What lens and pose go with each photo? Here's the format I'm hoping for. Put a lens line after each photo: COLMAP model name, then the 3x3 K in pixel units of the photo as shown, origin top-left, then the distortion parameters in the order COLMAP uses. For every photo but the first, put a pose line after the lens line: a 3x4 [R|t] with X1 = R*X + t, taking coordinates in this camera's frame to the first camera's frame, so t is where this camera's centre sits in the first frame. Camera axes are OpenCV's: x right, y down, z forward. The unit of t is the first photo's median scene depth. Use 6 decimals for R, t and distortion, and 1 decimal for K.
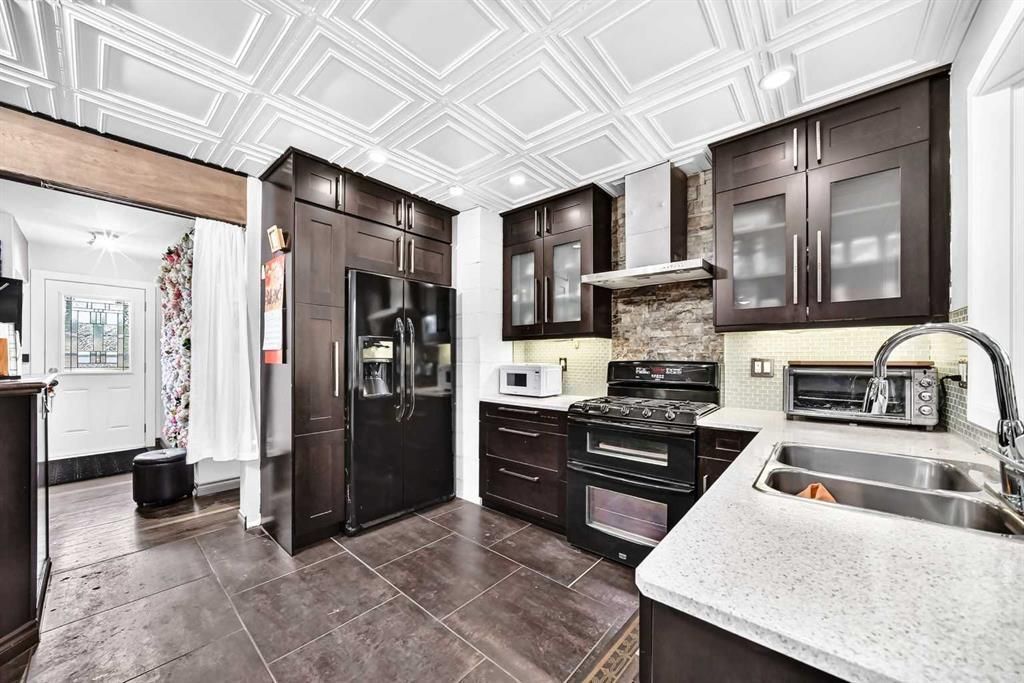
lens RADIAL K [[363.8, 0, 508.6], [0, 363.8, 356.3], [0, 0, 1]] dist [-0.021404, 0.000180]
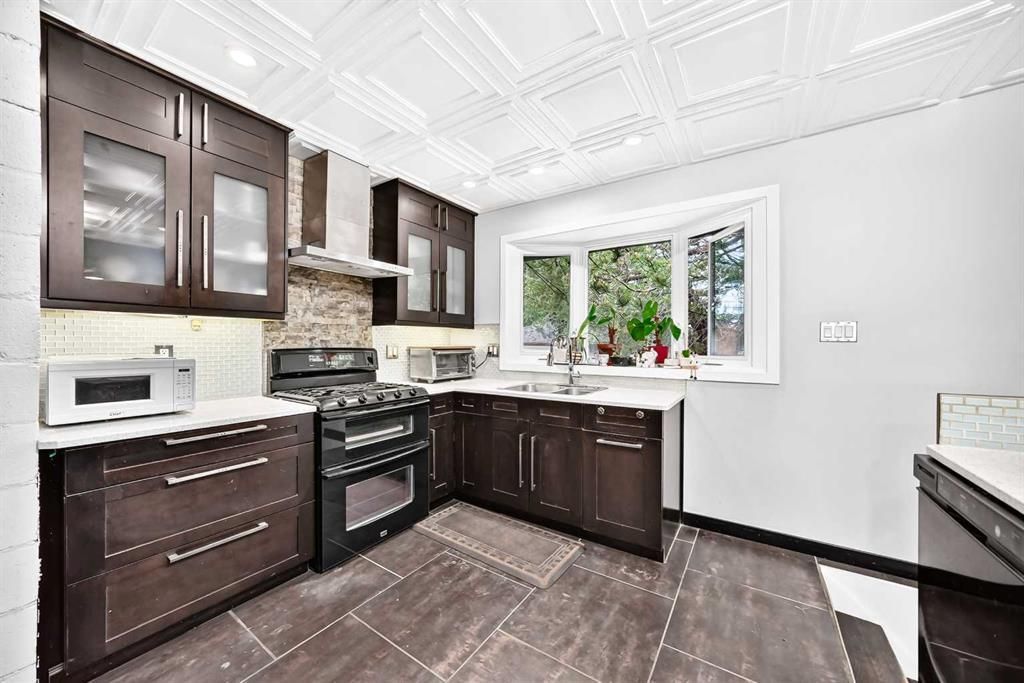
lens RADIAL K [[363.8, 0, 516.8], [0, 363.8, 342.9], [0, 0, 1]] dist [-0.021404, 0.000180]
pose [[-0.129534, 0.002775, 0.991571, -0.657560], [-0.004111, 0.999986, -0.003336, -0.000076], [-0.991566, -0.004509, -0.129521, 0.635195]]
